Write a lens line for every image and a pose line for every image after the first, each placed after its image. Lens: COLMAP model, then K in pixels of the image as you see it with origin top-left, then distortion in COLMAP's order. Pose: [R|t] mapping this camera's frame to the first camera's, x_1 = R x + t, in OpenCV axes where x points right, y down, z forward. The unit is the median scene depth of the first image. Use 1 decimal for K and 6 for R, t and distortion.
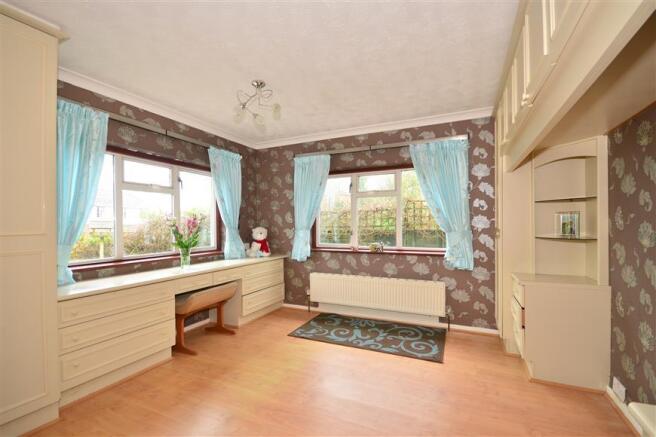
lens RADIAL K [[279.6, 0, 331.6], [0, 279.6, 220.9], [0, 0, 1]] dist [0.002270, 0.000069]
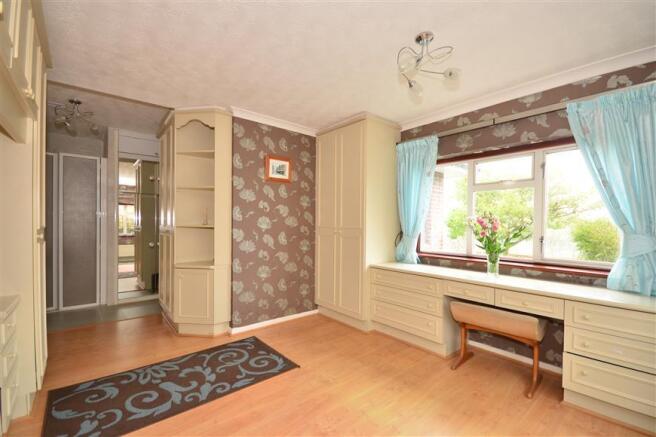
lens RADIAL K [[279.6, 0, 331.7], [0, 279.6, 222.8], [0, 0, 1]] dist [0.002270, 0.000069]
pose [[-0.397164, 0.001423, -0.917746, 0.451902], [0.004512, 0.999990, -0.000402, 0.005402], [0.917736, -0.004301, -0.397167, 0.910134]]
